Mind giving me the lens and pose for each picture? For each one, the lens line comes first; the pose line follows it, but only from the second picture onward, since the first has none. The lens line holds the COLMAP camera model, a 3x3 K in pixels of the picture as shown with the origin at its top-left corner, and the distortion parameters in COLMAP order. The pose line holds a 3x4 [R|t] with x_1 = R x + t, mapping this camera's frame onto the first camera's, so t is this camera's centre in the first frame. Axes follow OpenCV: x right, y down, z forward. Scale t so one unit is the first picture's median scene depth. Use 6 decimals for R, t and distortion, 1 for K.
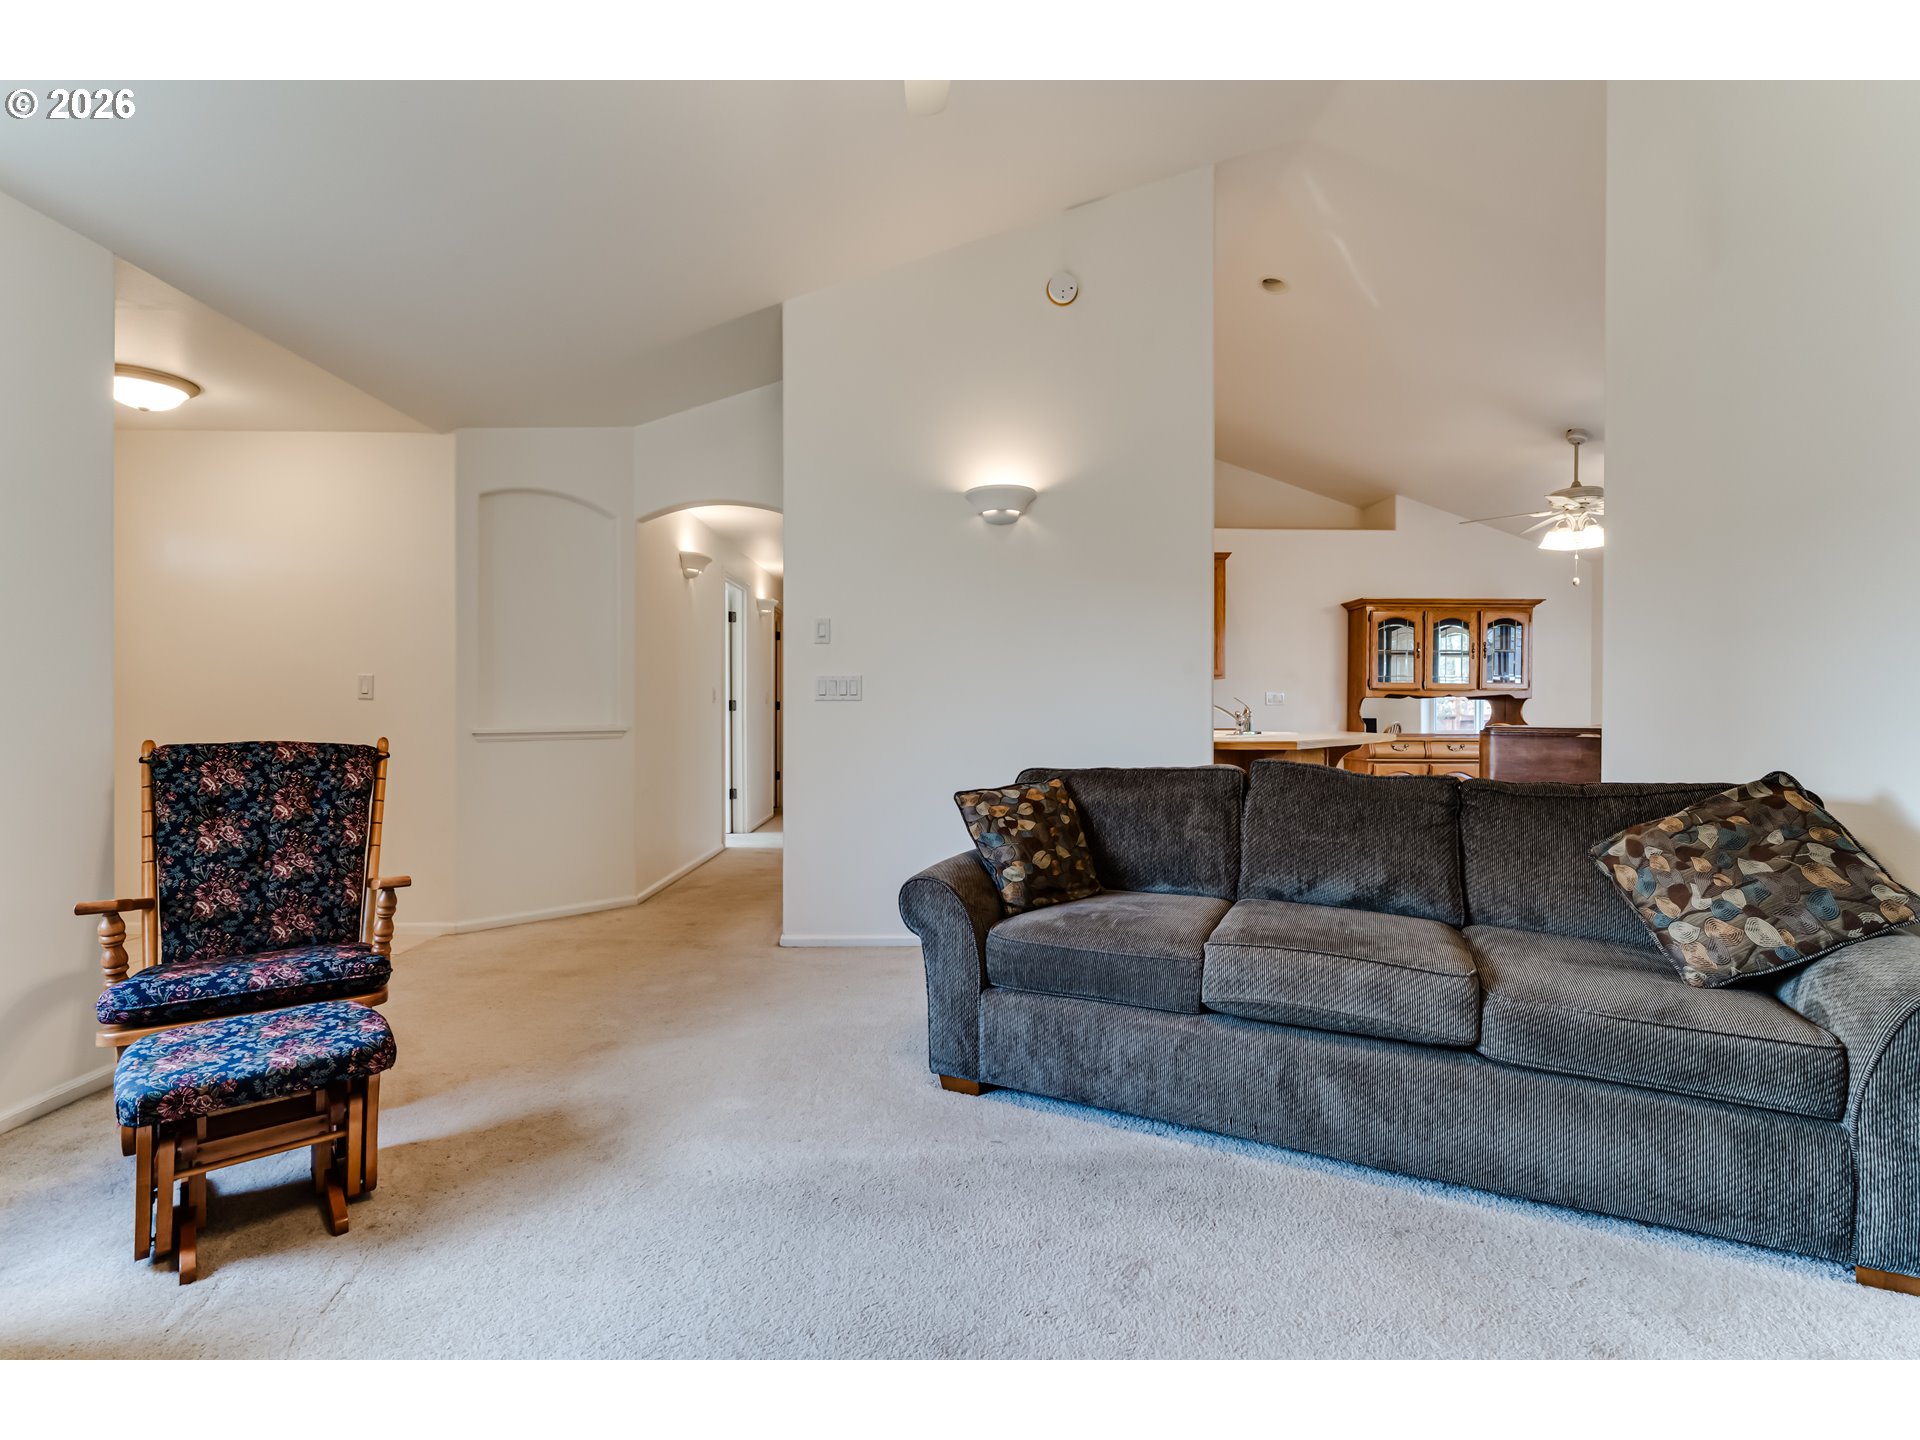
lens RADIAL K [[863.0, 0, 955.1], [0, 863.0, 735.9], [0, 0, 1]] dist [0.000745, 0.000630]
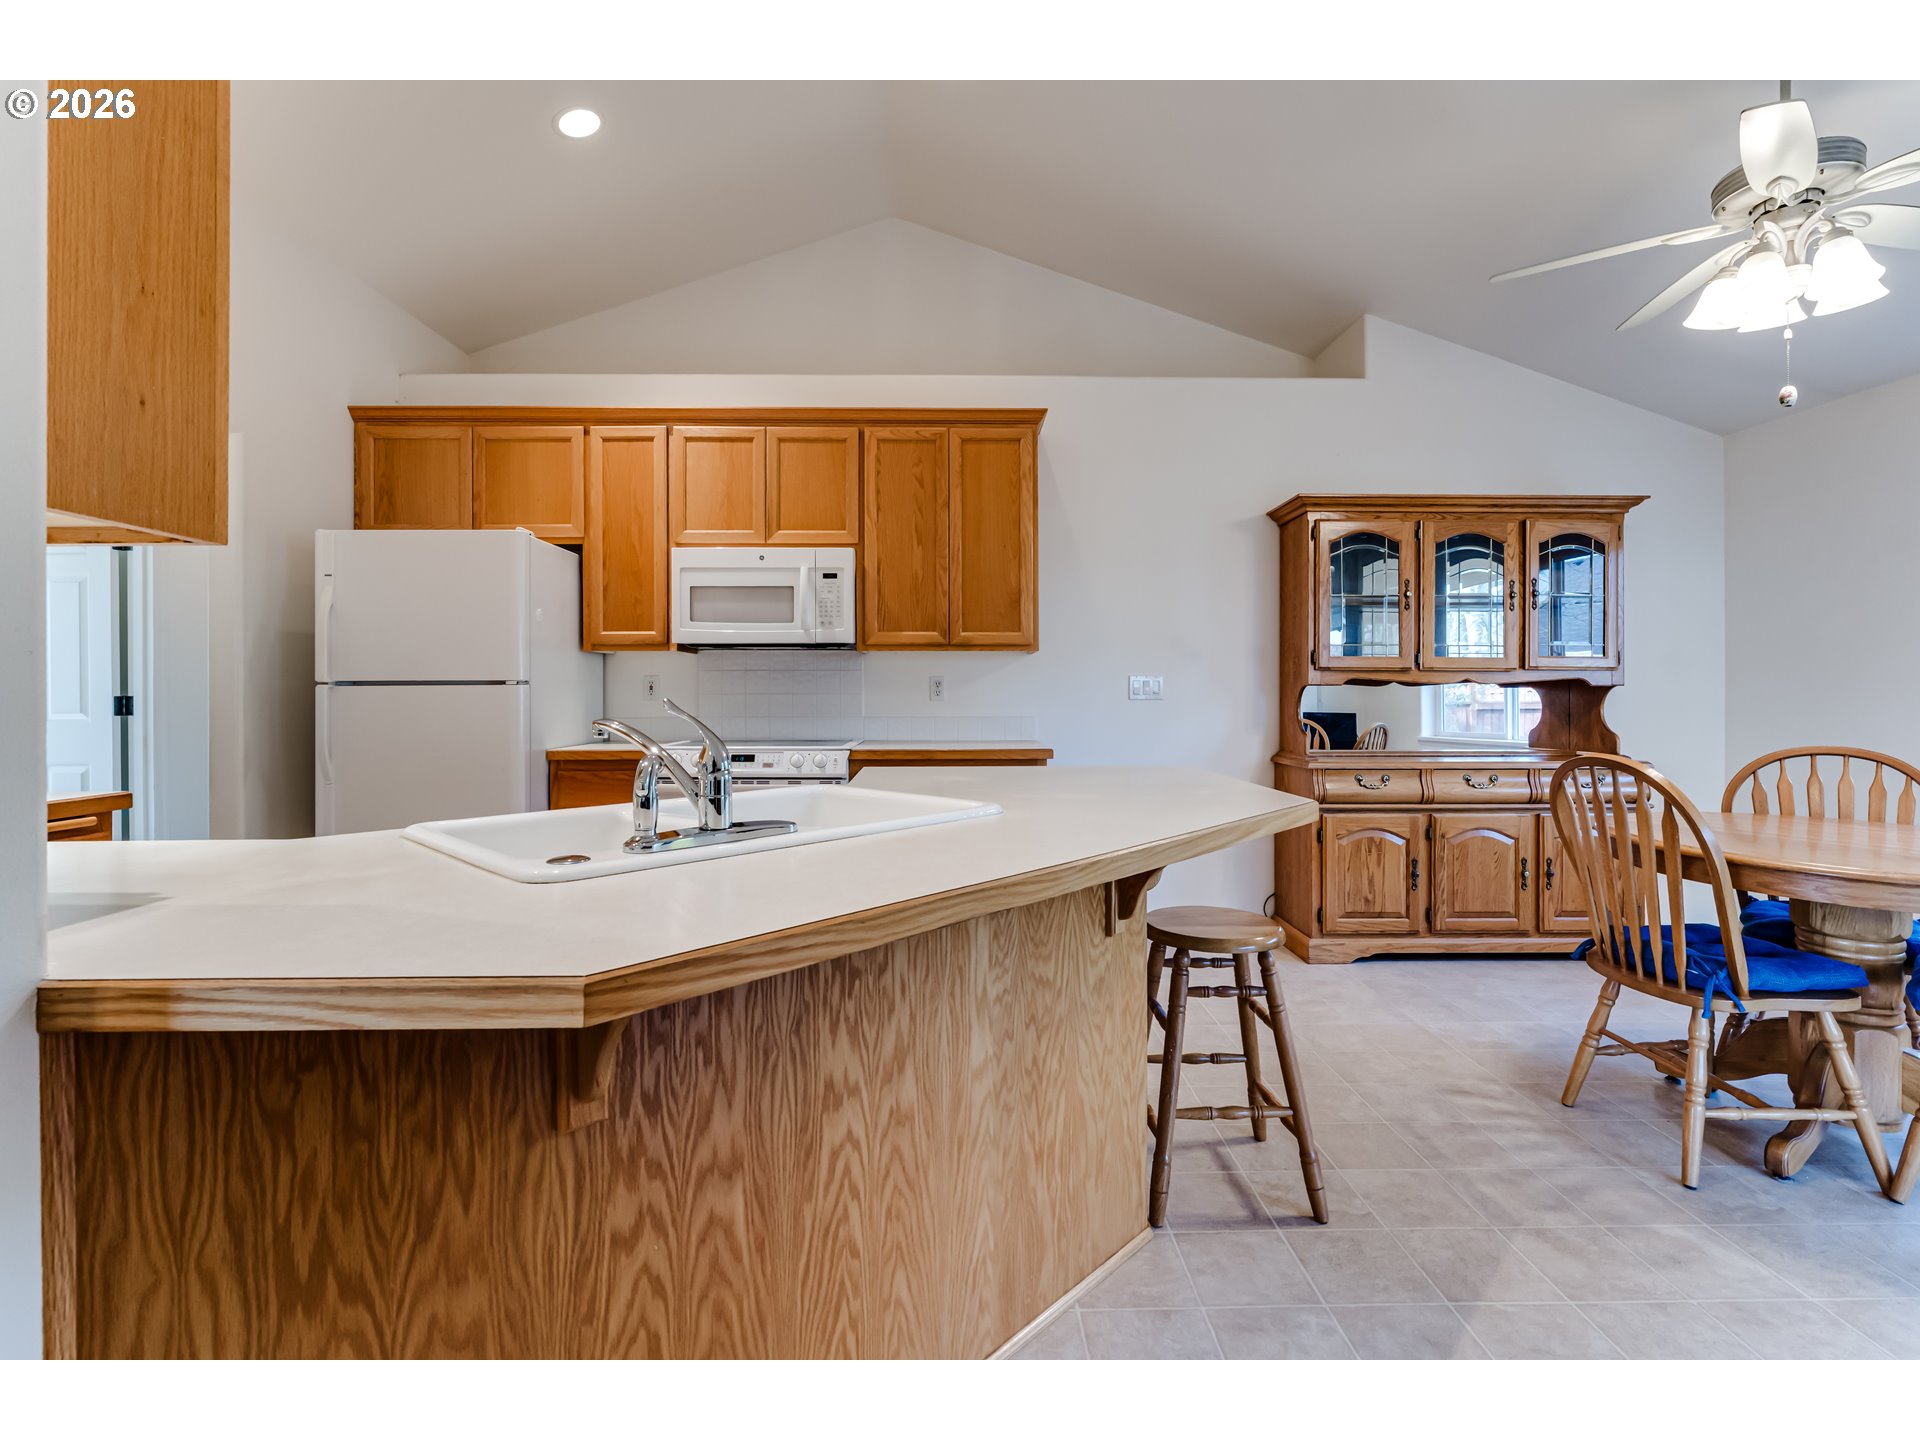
lens RADIAL K [[863.0, 0, 967.0], [0, 863.0, 715.8], [0, 0, 1]] dist [0.000745, 0.000630]
pose [[0.999990, -0.004356, 0.000603, 0.261555], [0.004359, 0.999971, -0.006164, -0.023028], [-0.000577, 0.006167, 0.999981, 0.464313]]
